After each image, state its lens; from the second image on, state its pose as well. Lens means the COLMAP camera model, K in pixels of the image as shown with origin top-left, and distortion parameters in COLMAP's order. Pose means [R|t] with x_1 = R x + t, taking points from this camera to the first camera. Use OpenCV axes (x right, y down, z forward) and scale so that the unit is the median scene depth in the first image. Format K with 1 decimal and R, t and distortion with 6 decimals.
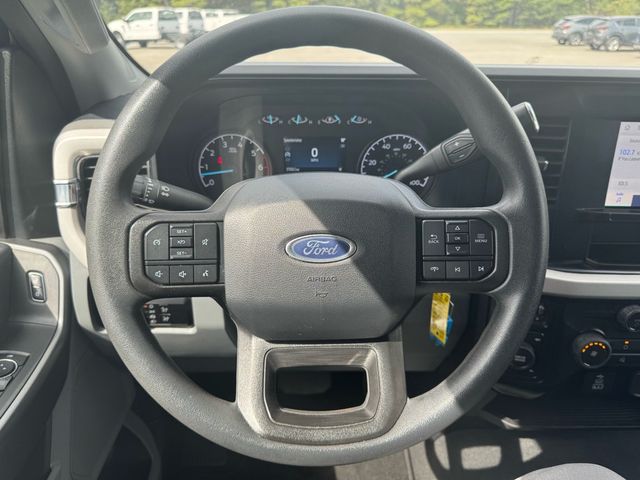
lens RADIAL K [[460.1, 0, 319.1], [0, 460.1, 240.7], [0, 0, 1]] dist [0.036338, -0.045617]
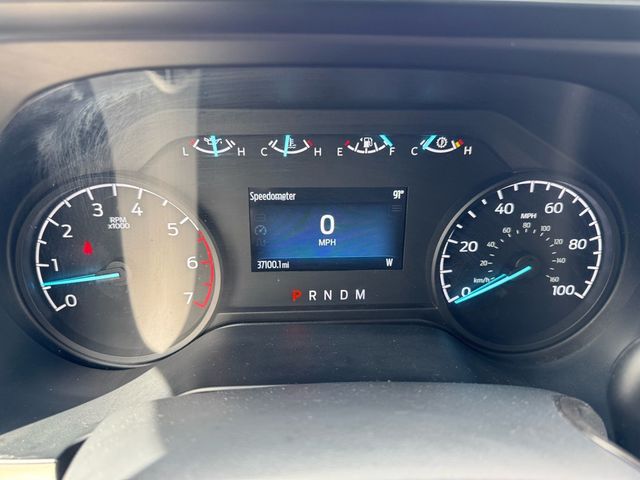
lens RADIAL K [[460.1, 0, 324.7], [0, 460.1, 236.5], [0, 0, 1]] dist [0.036338, -0.045617]
pose [[0.999198, -0.014729, 0.037222, -0.029179], [0.017332, 0.997353, -0.070615, -0.159477], [-0.036084, 0.071203, 0.996809, 0.622139]]
